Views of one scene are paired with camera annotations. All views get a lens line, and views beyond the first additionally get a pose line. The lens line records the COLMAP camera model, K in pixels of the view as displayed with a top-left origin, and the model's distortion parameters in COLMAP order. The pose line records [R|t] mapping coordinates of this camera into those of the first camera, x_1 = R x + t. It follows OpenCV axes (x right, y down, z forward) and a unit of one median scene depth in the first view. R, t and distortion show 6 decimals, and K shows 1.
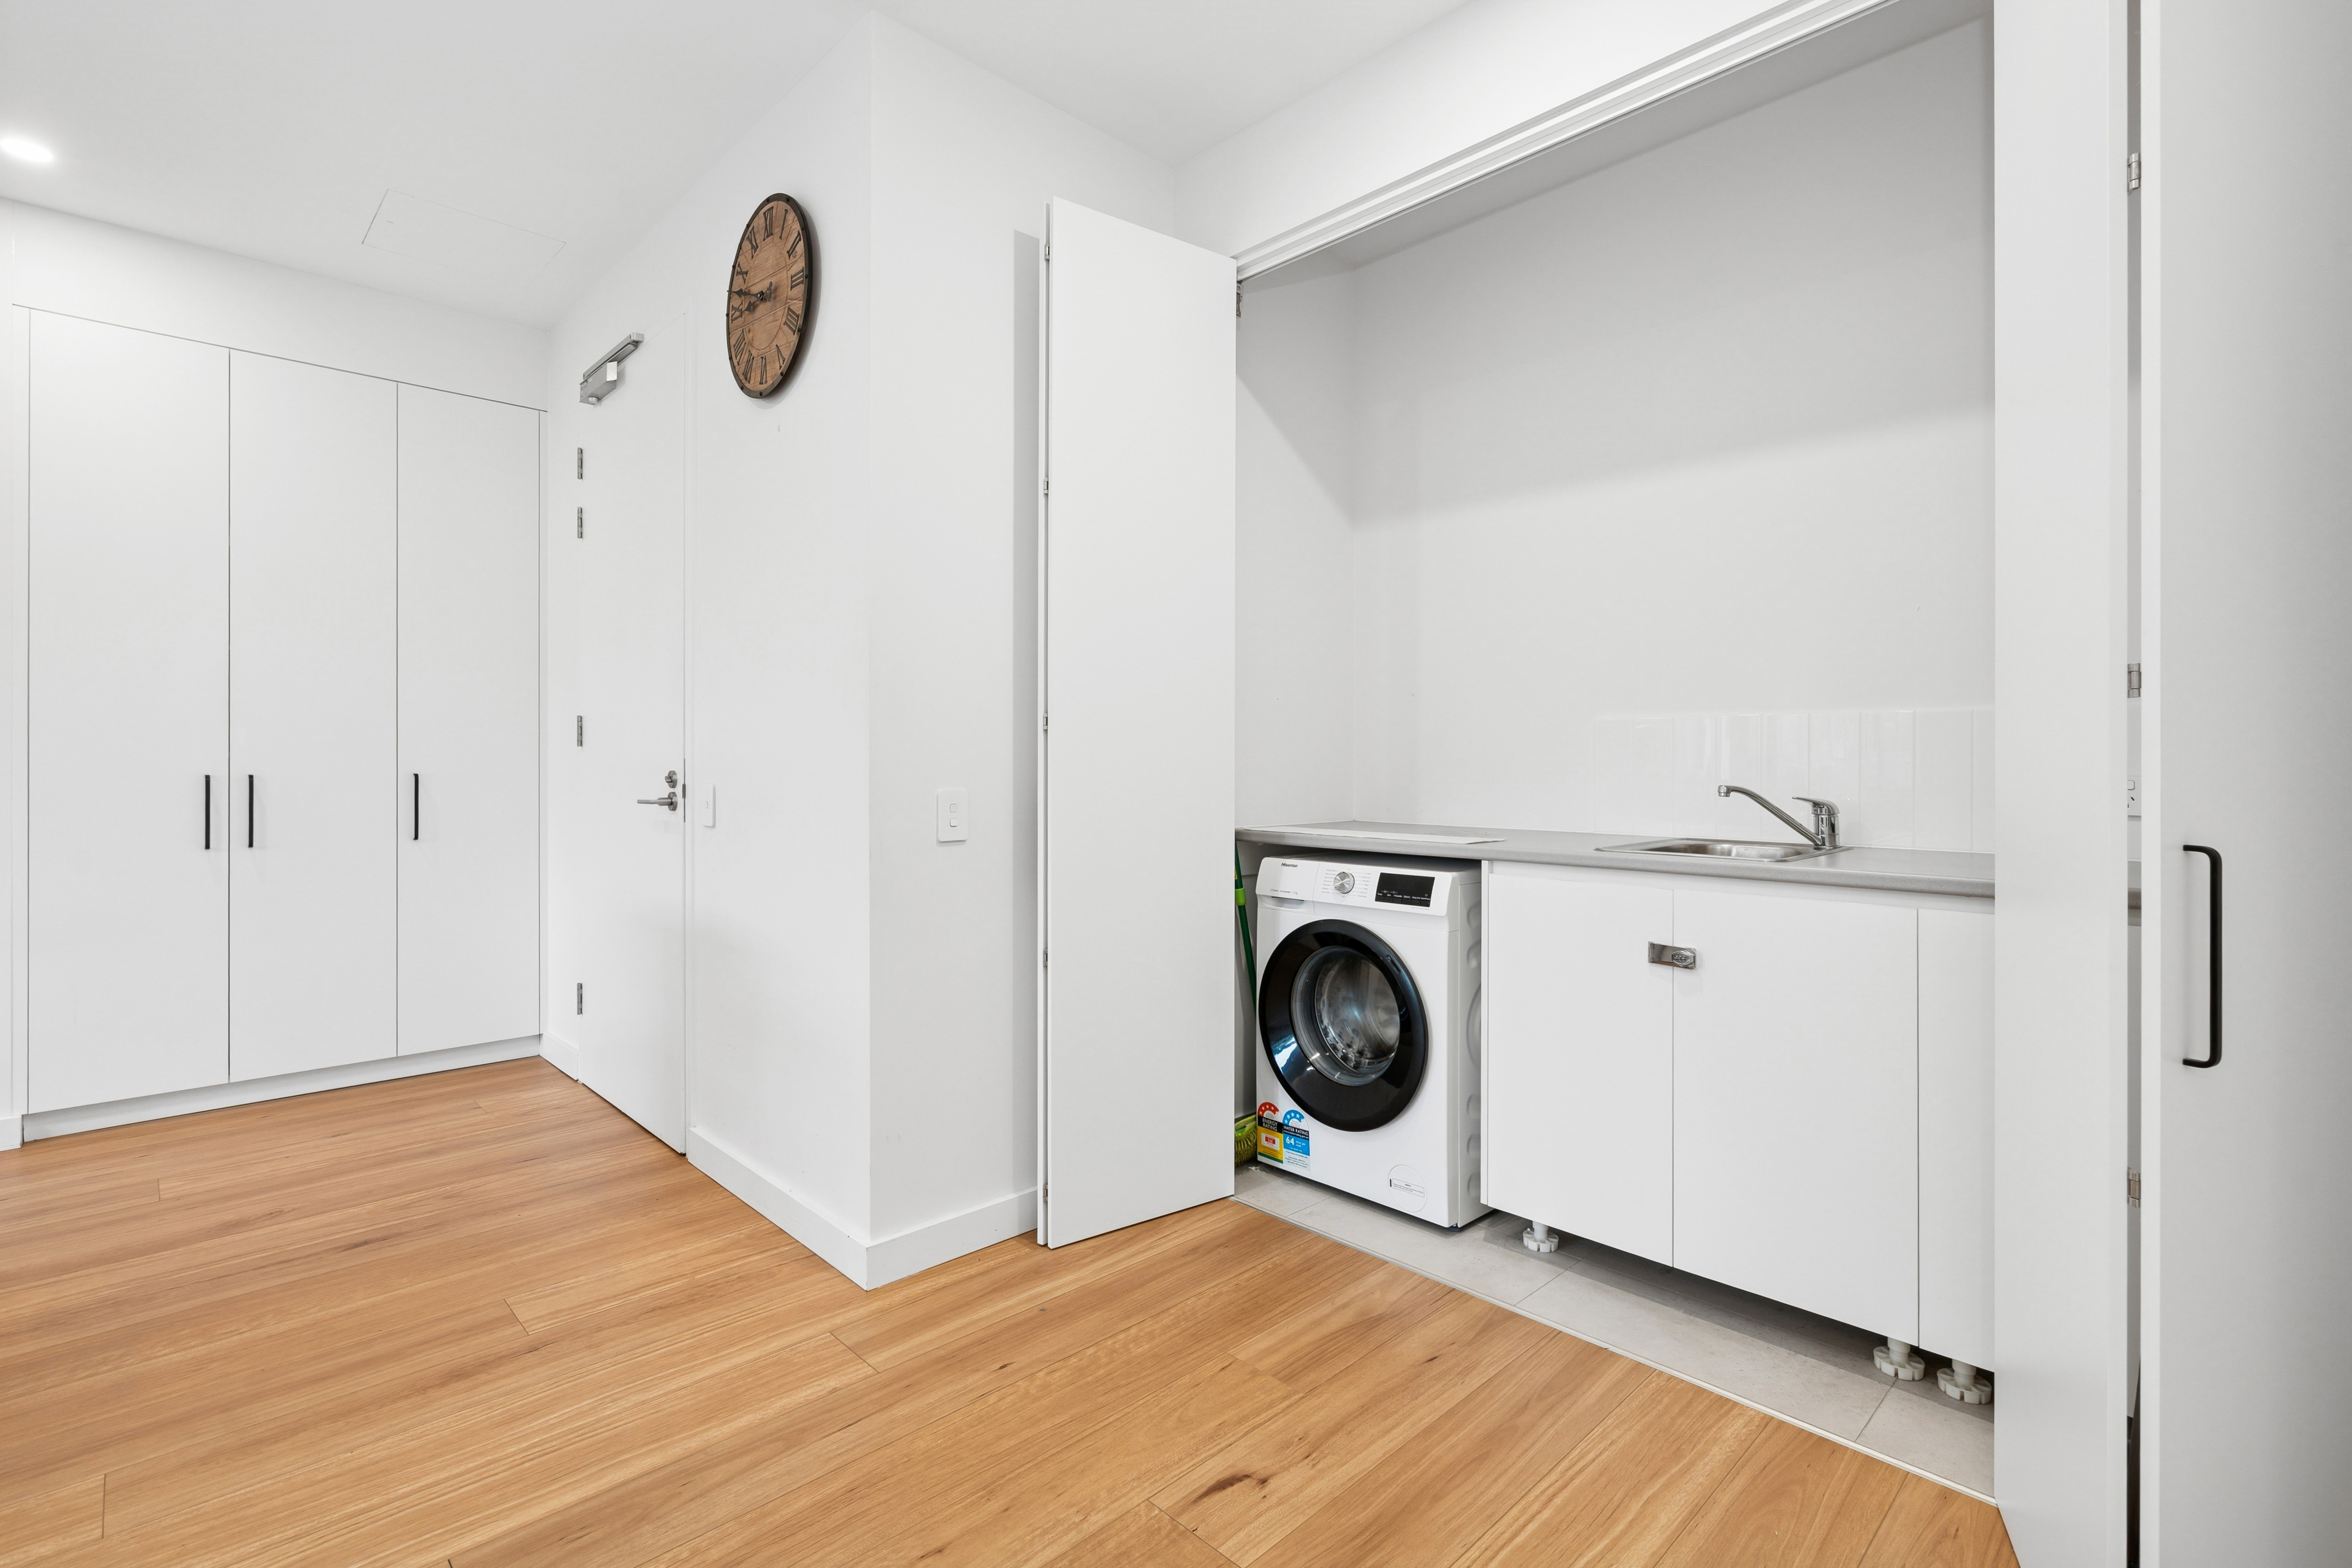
lens RADIAL K [[1083.9, 0, 1179.5], [0, 1083.9, 764.5], [0, 0, 1]] dist [-0.002371, -0.000400]
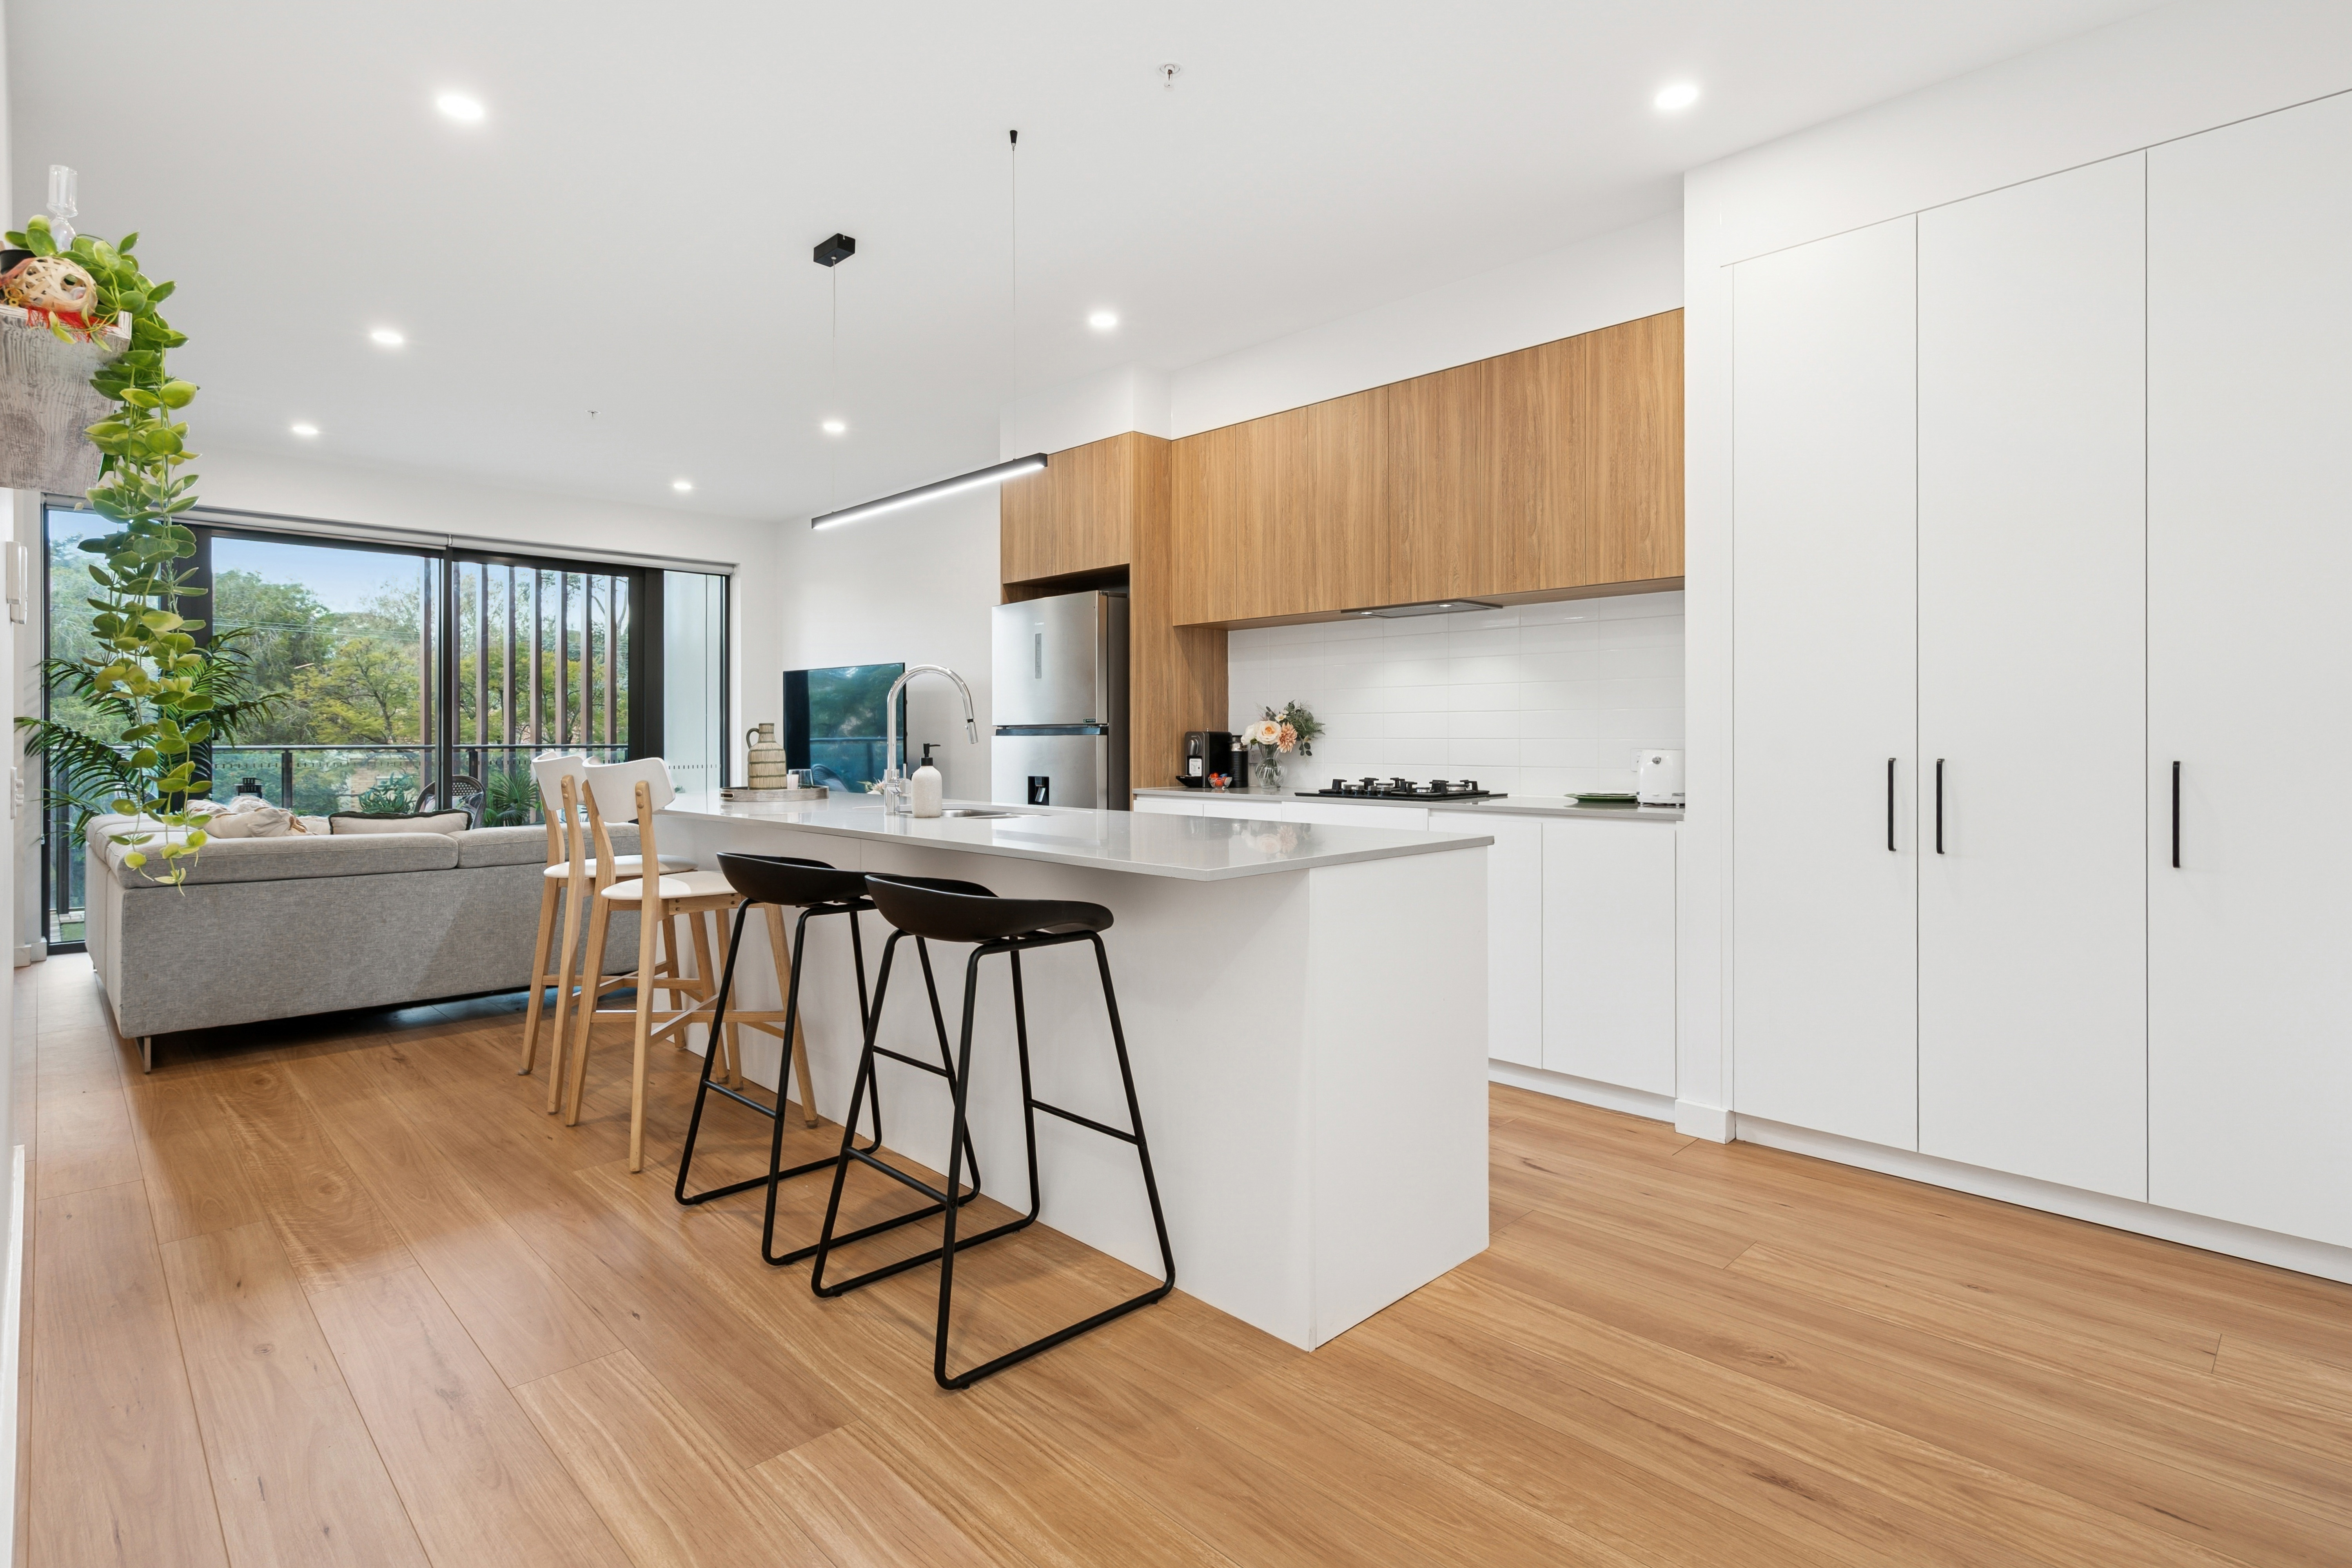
lens RADIAL K [[1147.9, 0, 1179.7], [0, 1147.9, 767.3], [0, 0, 1]] dist [-0.002895, 0.000119]
pose [[0.021276, 0.008712, -0.999736, -0.086676], [-0.018664, 0.999791, 0.008316, 0.023469], [0.999599, 0.018482, 0.021434, 0.562304]]
